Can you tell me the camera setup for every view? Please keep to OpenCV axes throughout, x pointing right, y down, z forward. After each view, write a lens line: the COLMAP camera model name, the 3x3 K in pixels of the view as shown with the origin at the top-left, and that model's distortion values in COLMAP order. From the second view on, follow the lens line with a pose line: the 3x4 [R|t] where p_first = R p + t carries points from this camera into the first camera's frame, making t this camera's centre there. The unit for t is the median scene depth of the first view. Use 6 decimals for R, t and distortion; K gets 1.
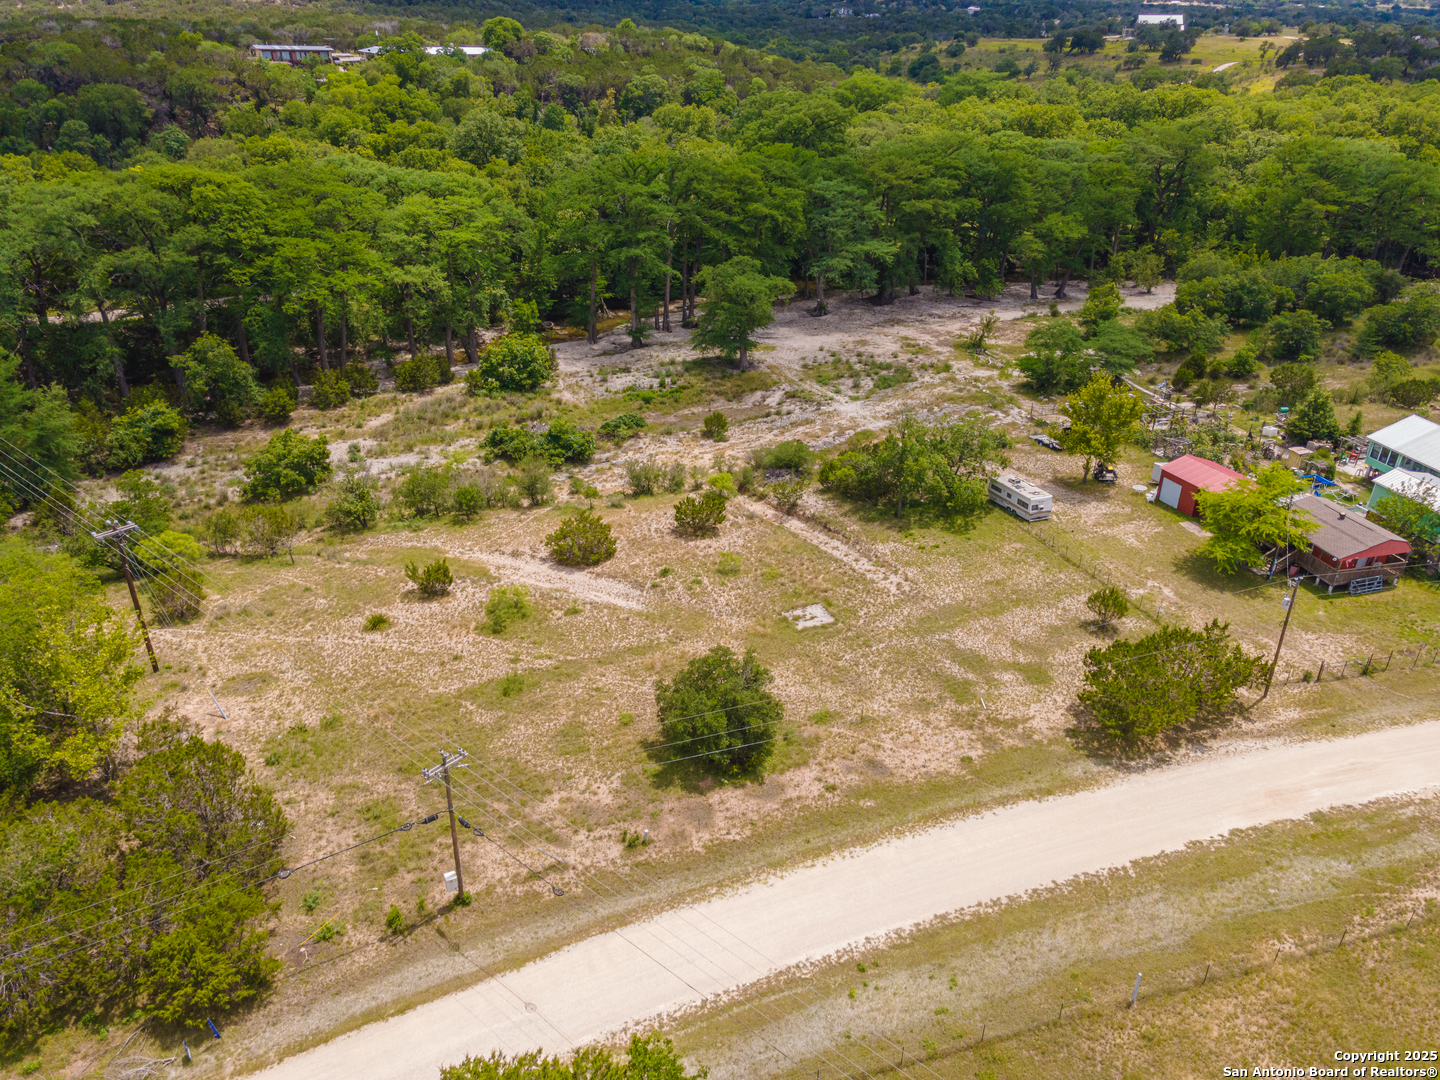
lens RADIAL K [[1028.1, 0, 705.0], [0, 1028.1, 547.5], [0, 0, 1]] dist [0.036255, 0.011632]
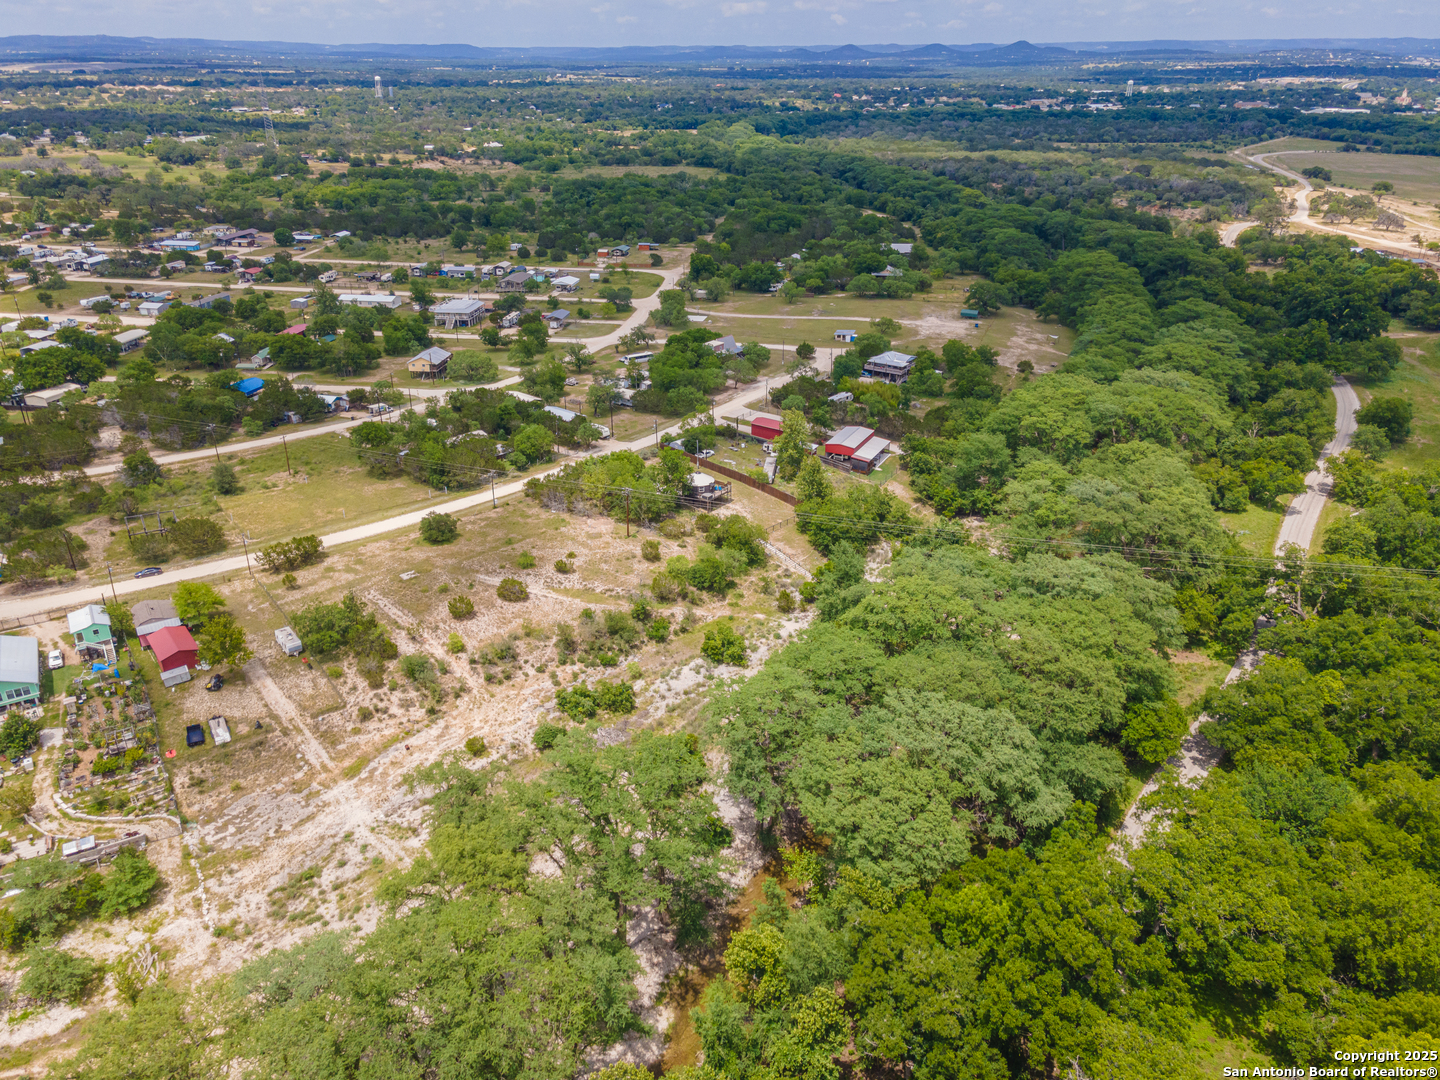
lens RADIAL K [[1028.1, 0, 714.5], [0, 1028.1, 537.8], [0, 0, 1]] dist [0.036255, 0.011632]
pose [[-0.950019, 0.115033, -0.290226, 0.124147], [-0.161695, 0.613929, 0.772623, -2.296352], [0.267055, 0.780935, -0.564644, 2.797226]]
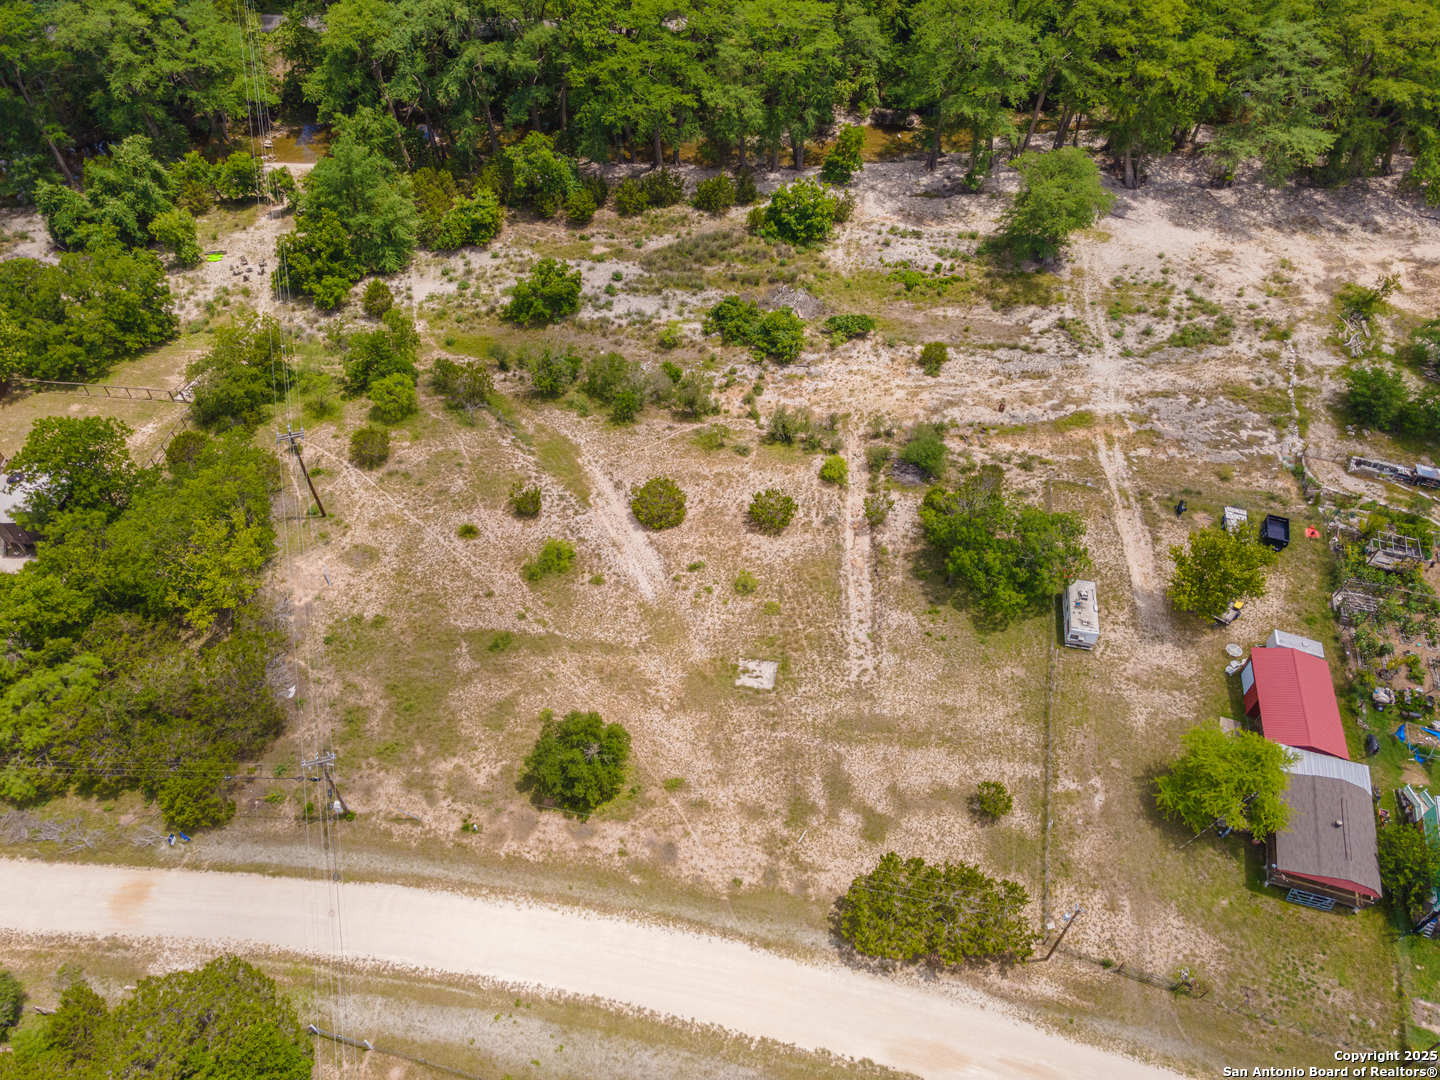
lens RADIAL K [[1028.1, 0, 711.3], [0, 1028.1, 533.3], [0, 0, 1]] dist [0.036255, 0.011632]
pose [[0.844739, 0.399673, -0.355918, 0.432186], [-0.238544, 0.876517, 0.418108, -0.575443], [0.479075, -0.268290, 0.835768, 0.060876]]
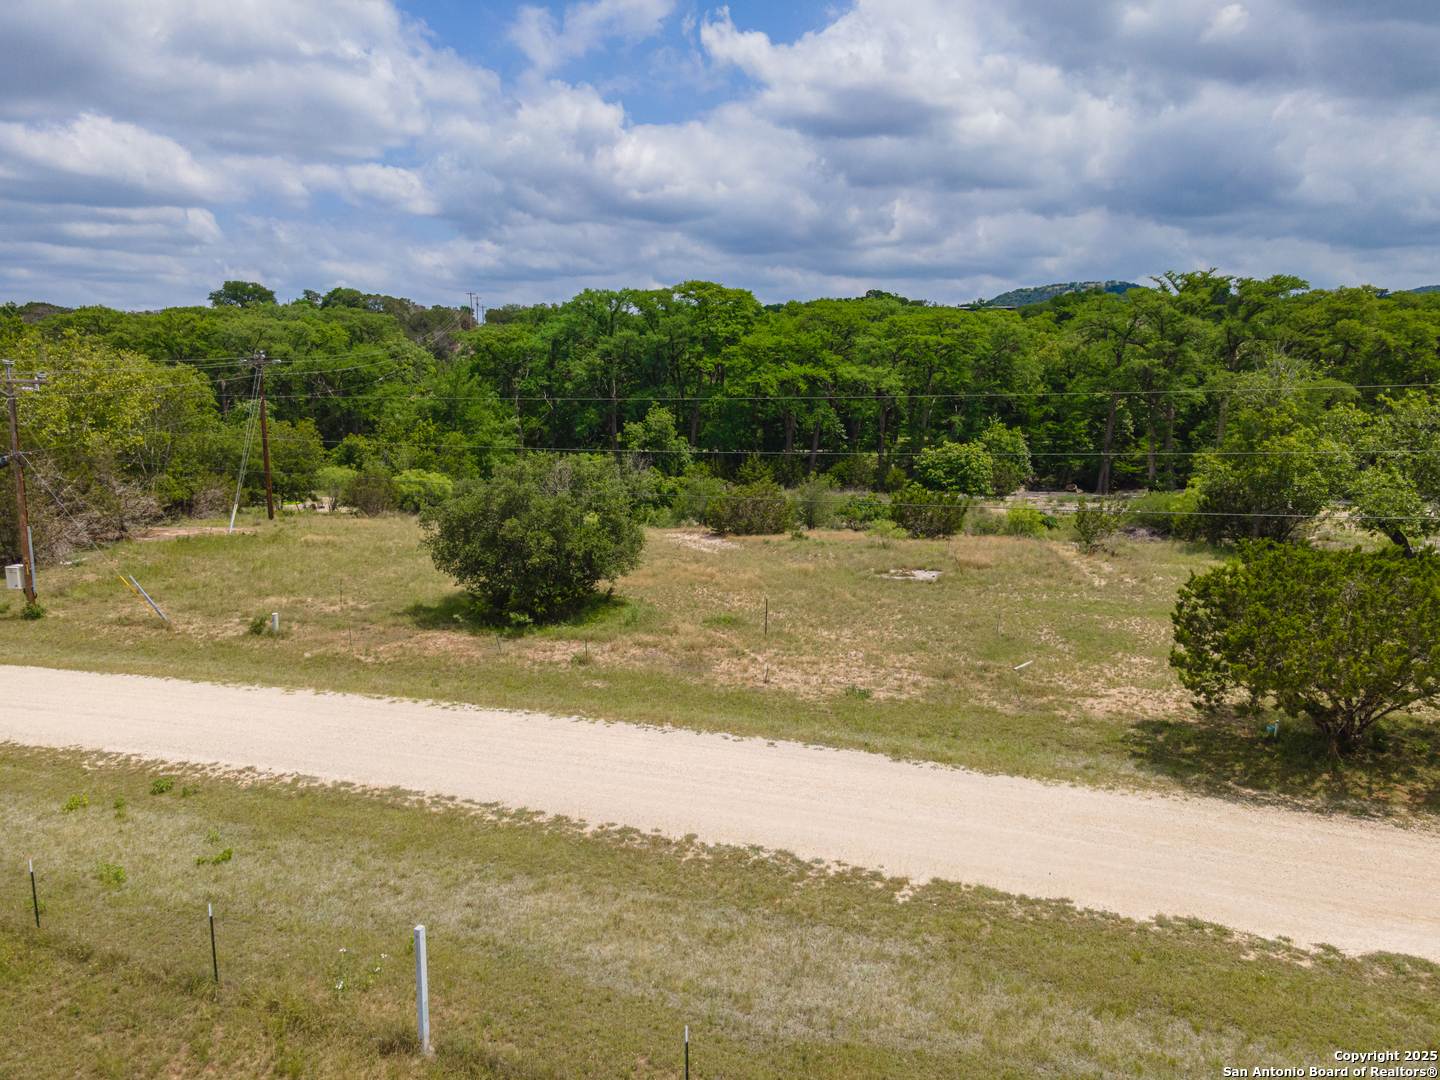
lens RADIAL K [[1028.1, 0, 717.7], [0, 1028.1, 544.4], [0, 0, 1]] dist [0.036255, 0.011632]
pose [[0.762141, 0.090742, -0.641020, 0.431458], [-0.289988, 0.933096, -0.212694, 0.224948], [0.578833, 0.347991, 0.737465, 0.516945]]
